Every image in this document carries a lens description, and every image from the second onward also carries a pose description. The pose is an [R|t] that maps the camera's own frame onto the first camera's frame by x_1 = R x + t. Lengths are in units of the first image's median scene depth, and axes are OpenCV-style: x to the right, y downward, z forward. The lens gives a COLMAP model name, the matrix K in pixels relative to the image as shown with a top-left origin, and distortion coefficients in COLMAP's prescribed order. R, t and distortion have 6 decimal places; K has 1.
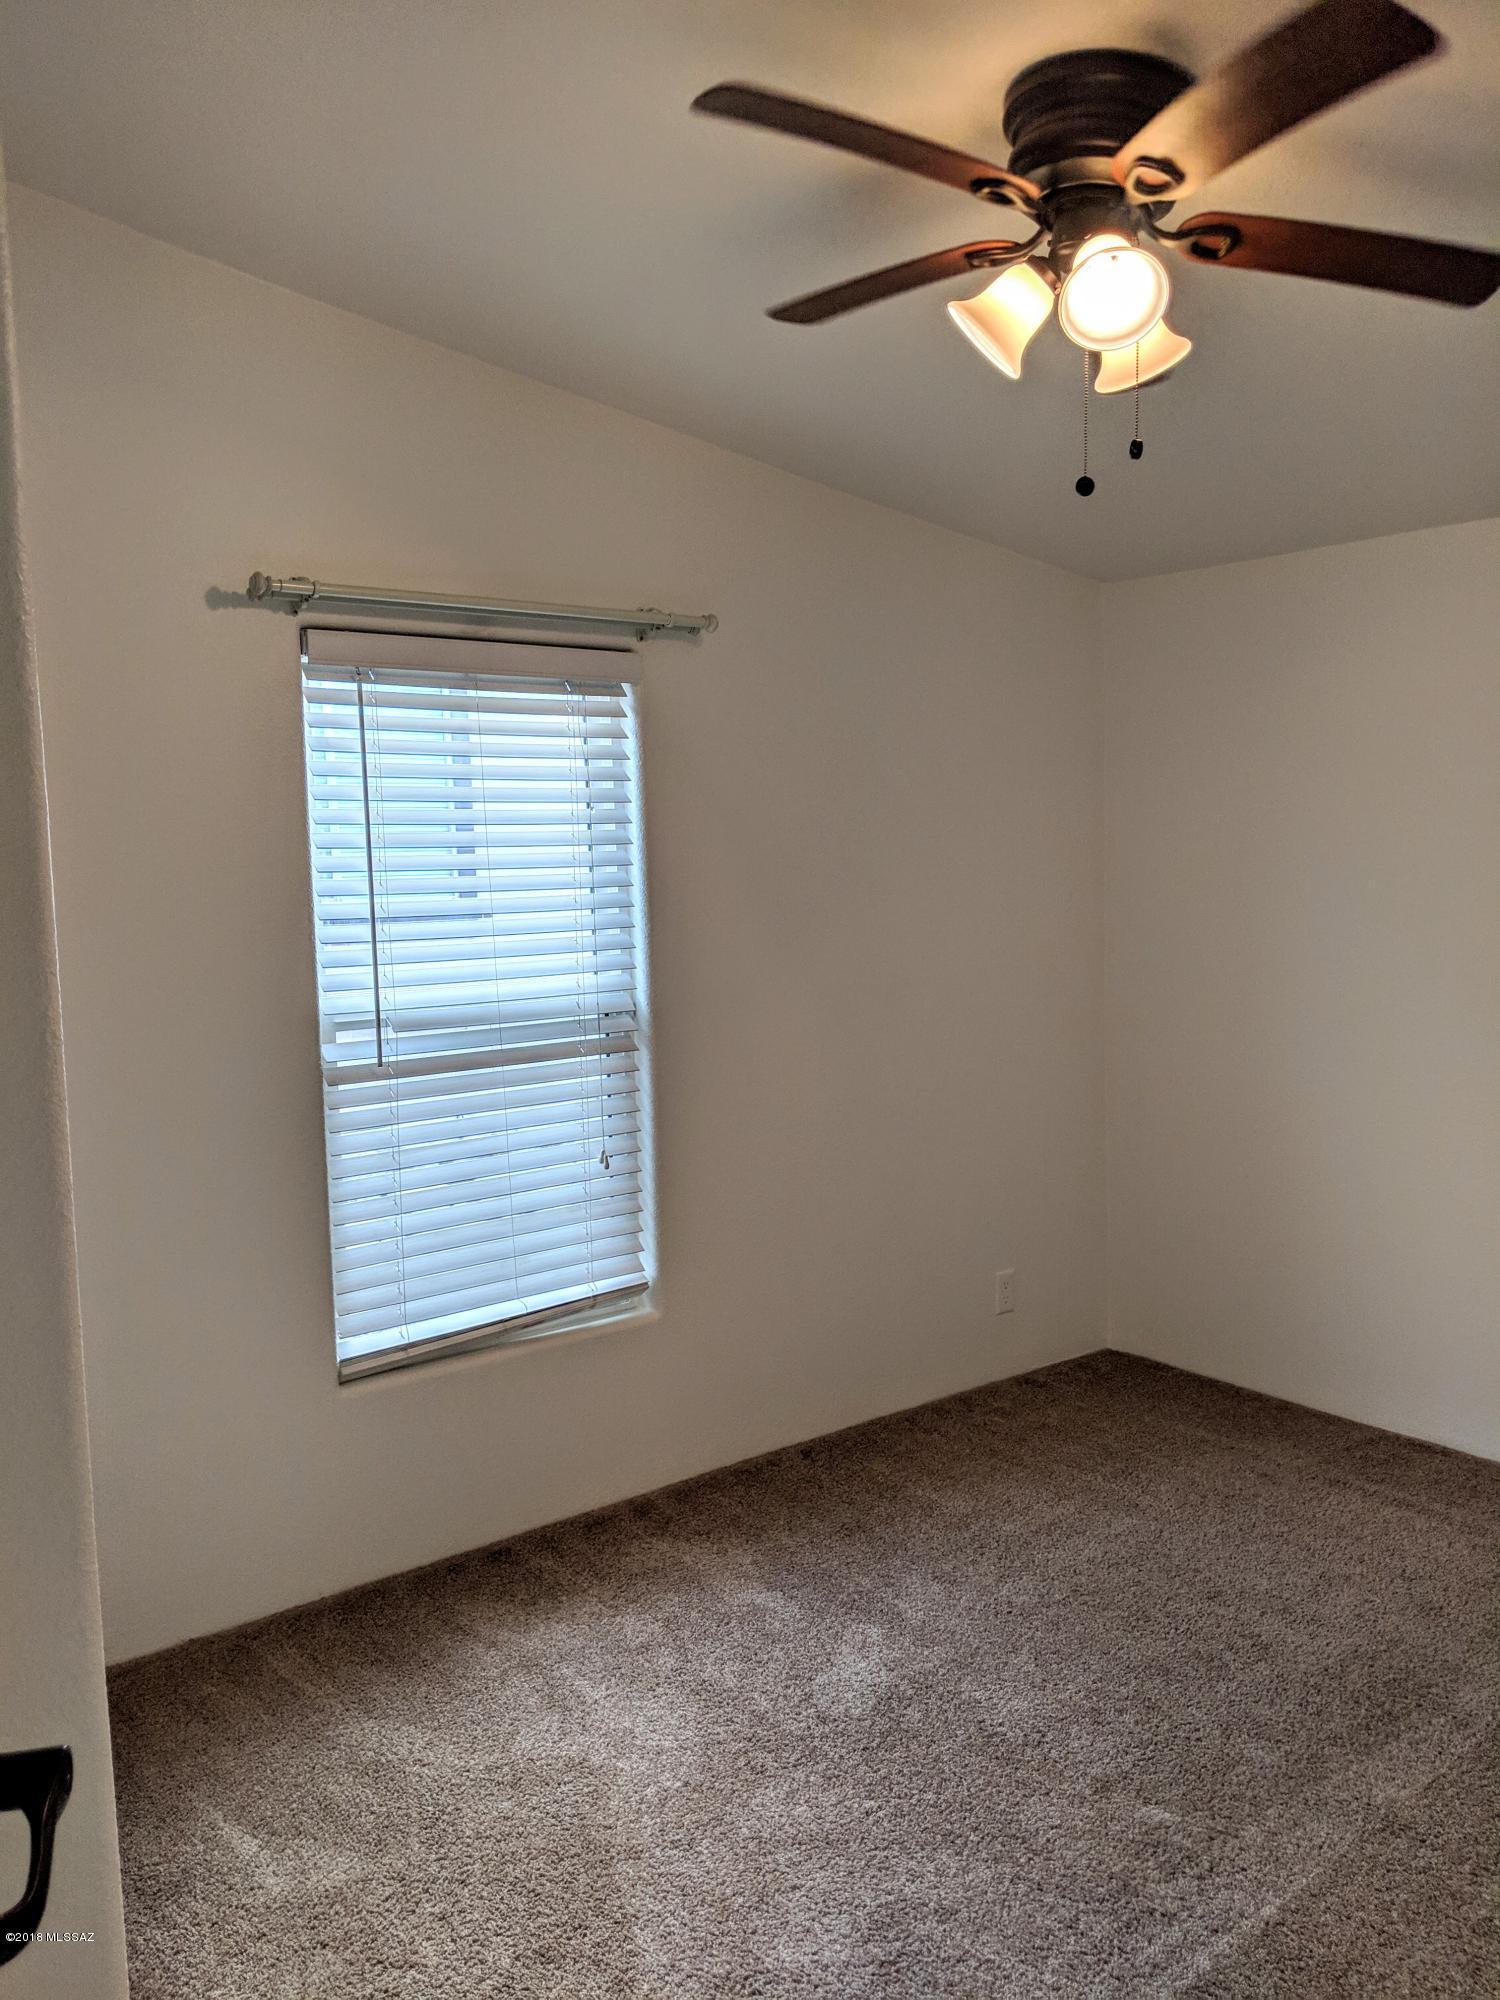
lens RADIAL K [[1582.0, 0, 752.5], [0, 1582.0, 1003.7], [0, 0, 1]] dist [0.069258, -0.155437]
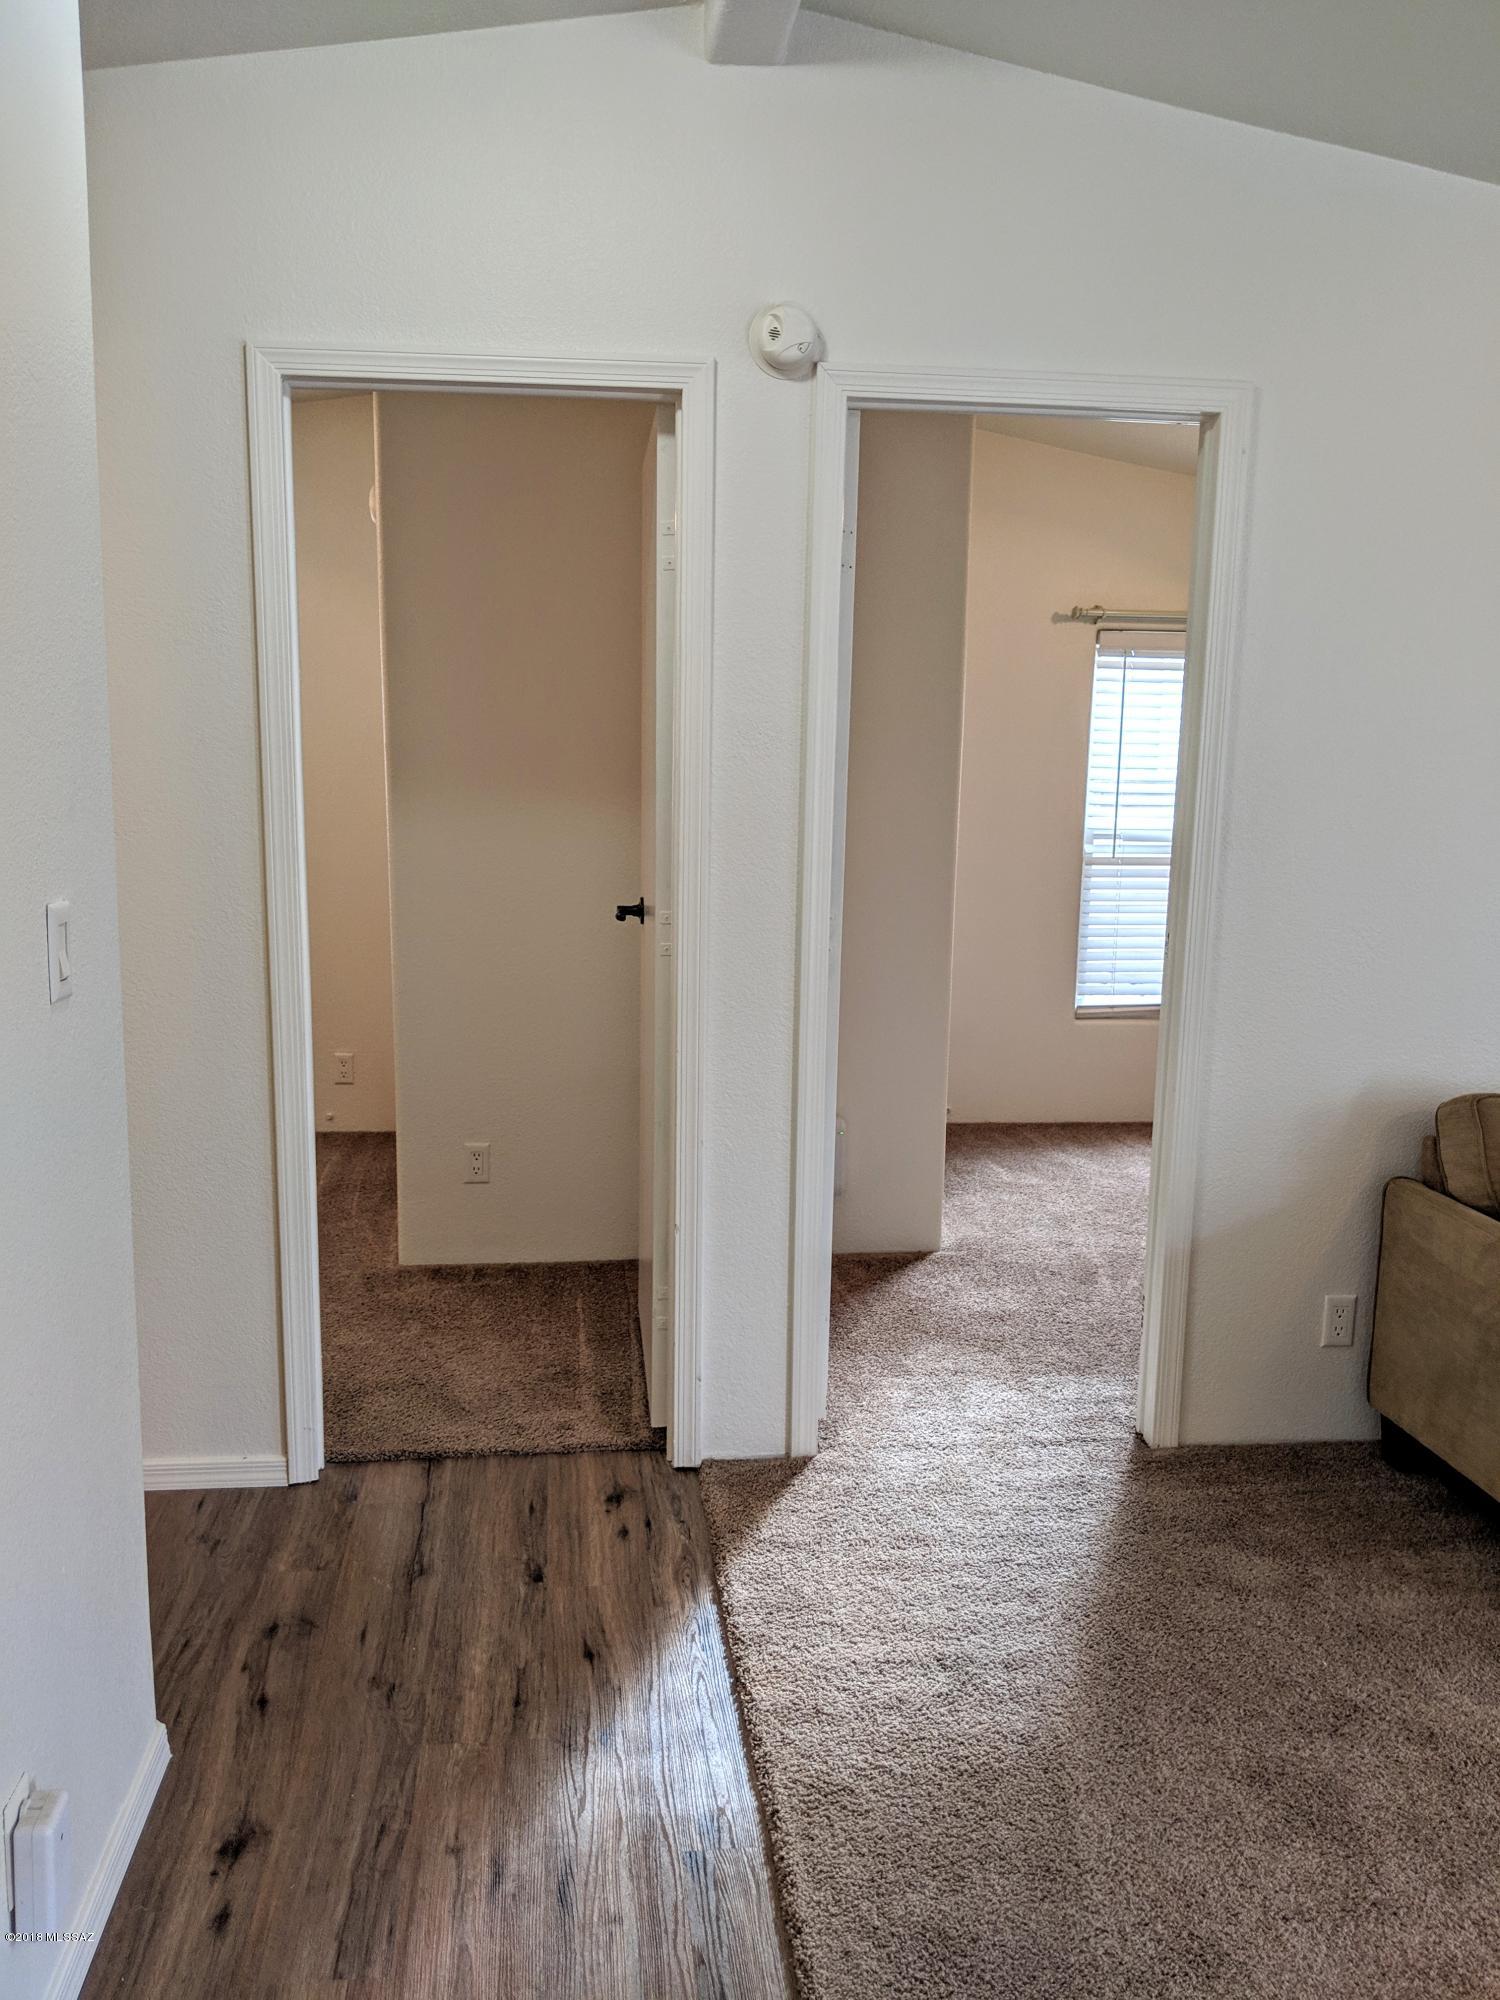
lens RADIAL K [[1582.0, 0, 752.5], [0, 1582.0, 1003.7], [0, 0, 1]] dist [0.069258, -0.155437]
pose [[0.850520, 0.125889, -0.510655, 0.397099], [-0.089910, 0.991441, 0.094667, 0.070509], [0.518201, -0.034603, 0.854558, -0.876289]]
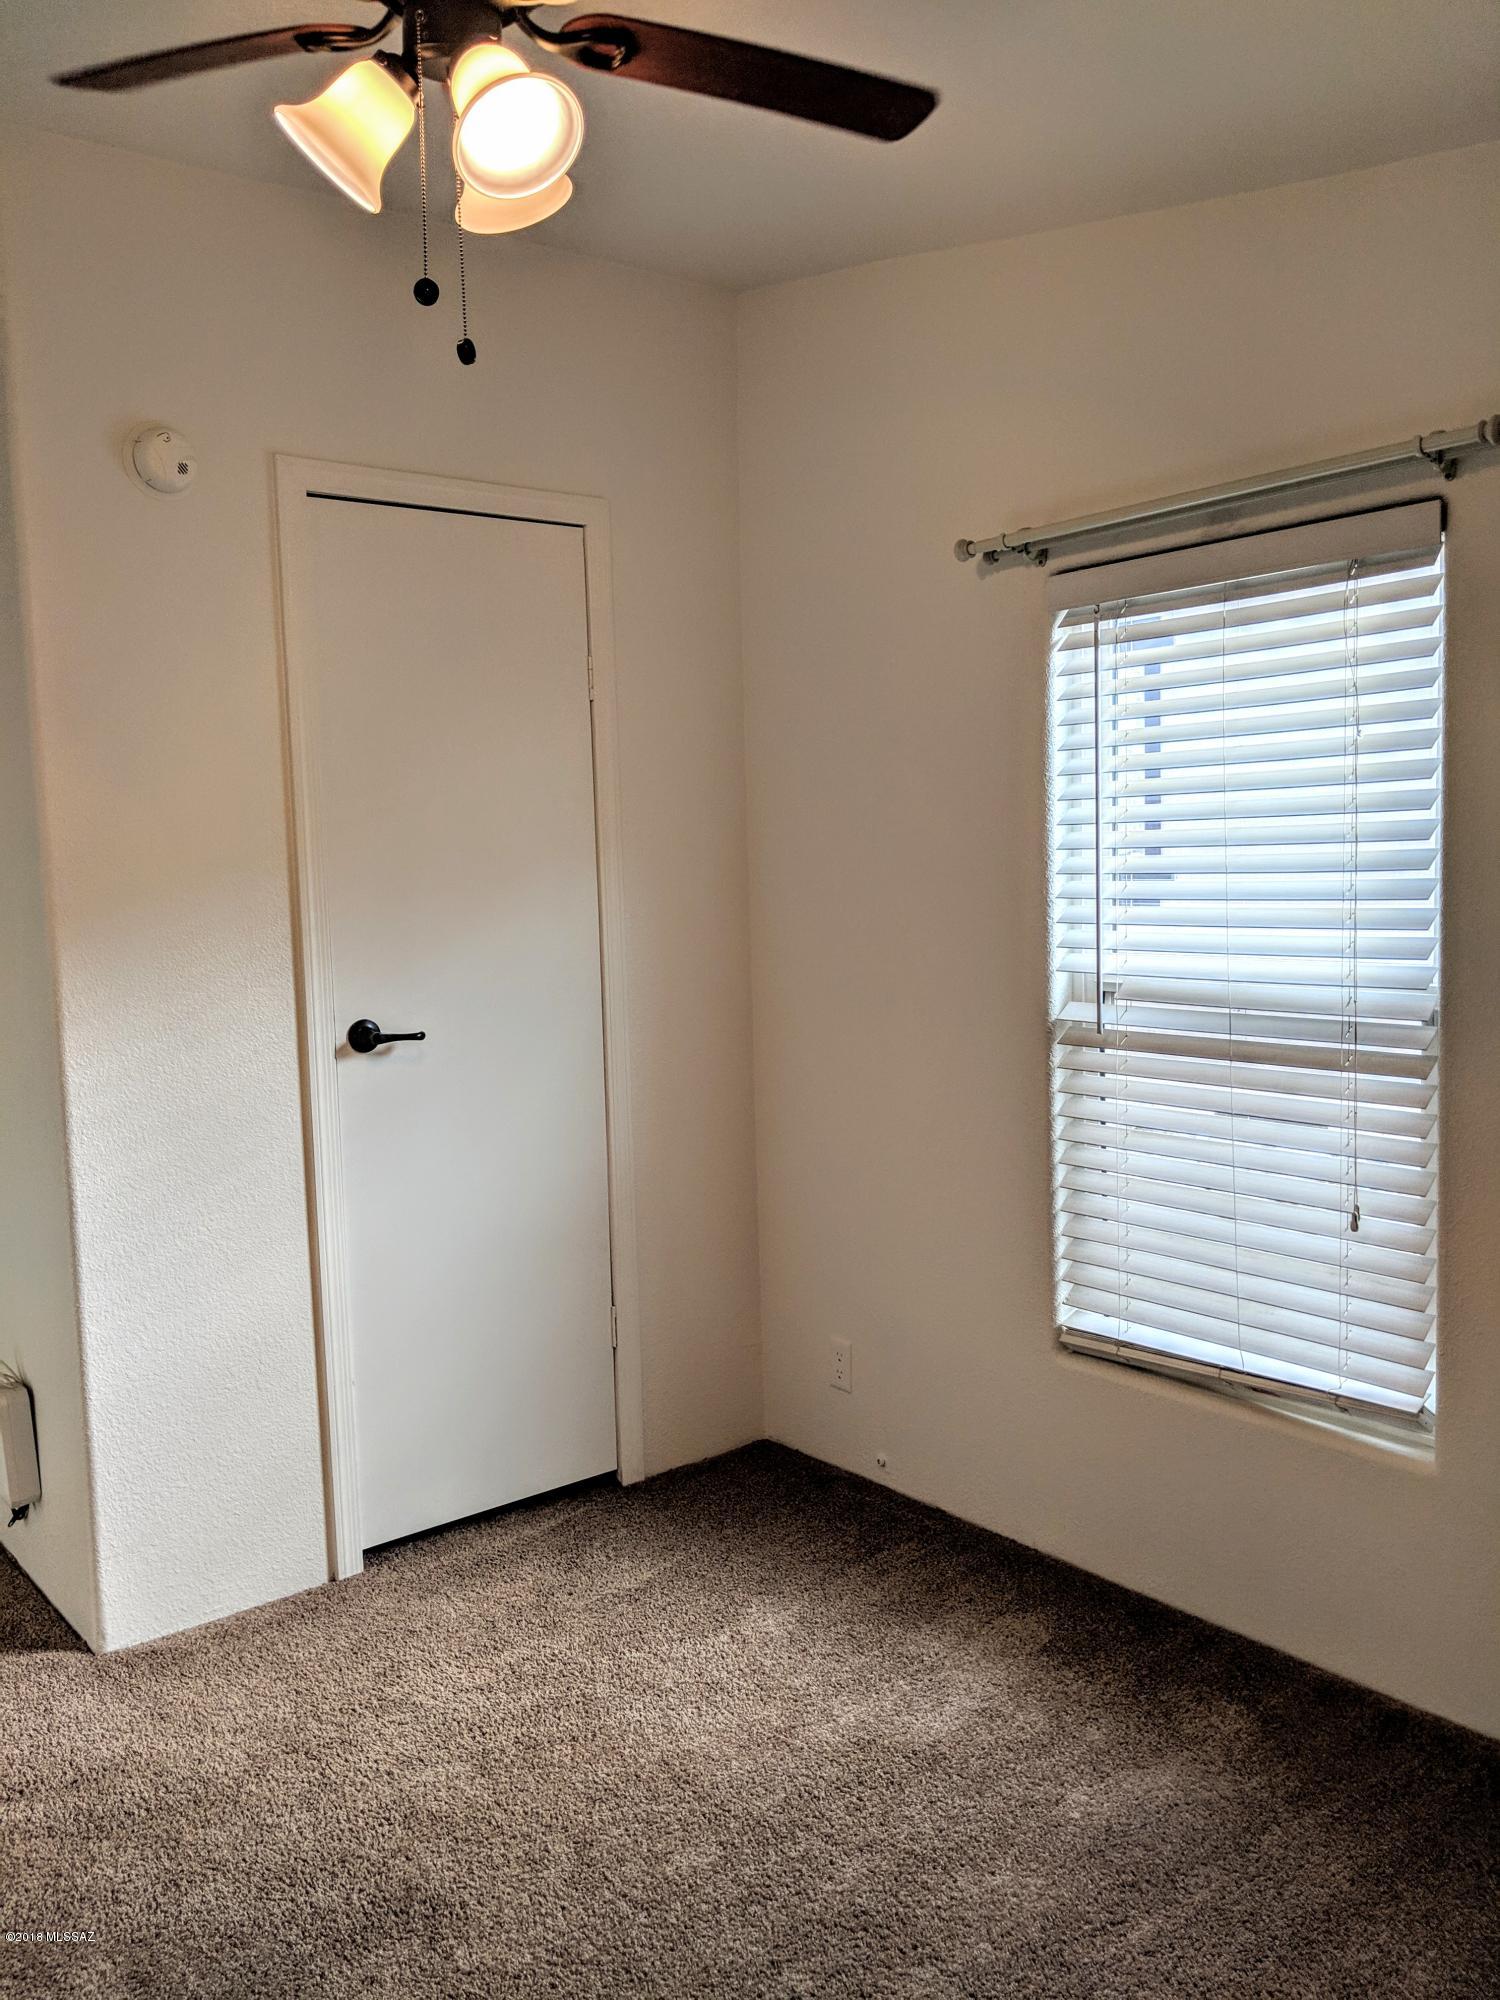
lens RADIAL K [[1586.5, 0, 750.0], [0, 1586.5, 1000.0], [0, 0, 1]] dist [0.118164, -0.265273]
pose [[0.007960, 0.110451, -0.993850, 0.696416], [-0.070730, 0.991454, 0.109618, -0.069024], [0.997464, 0.069422, 0.015704, 0.781889]]
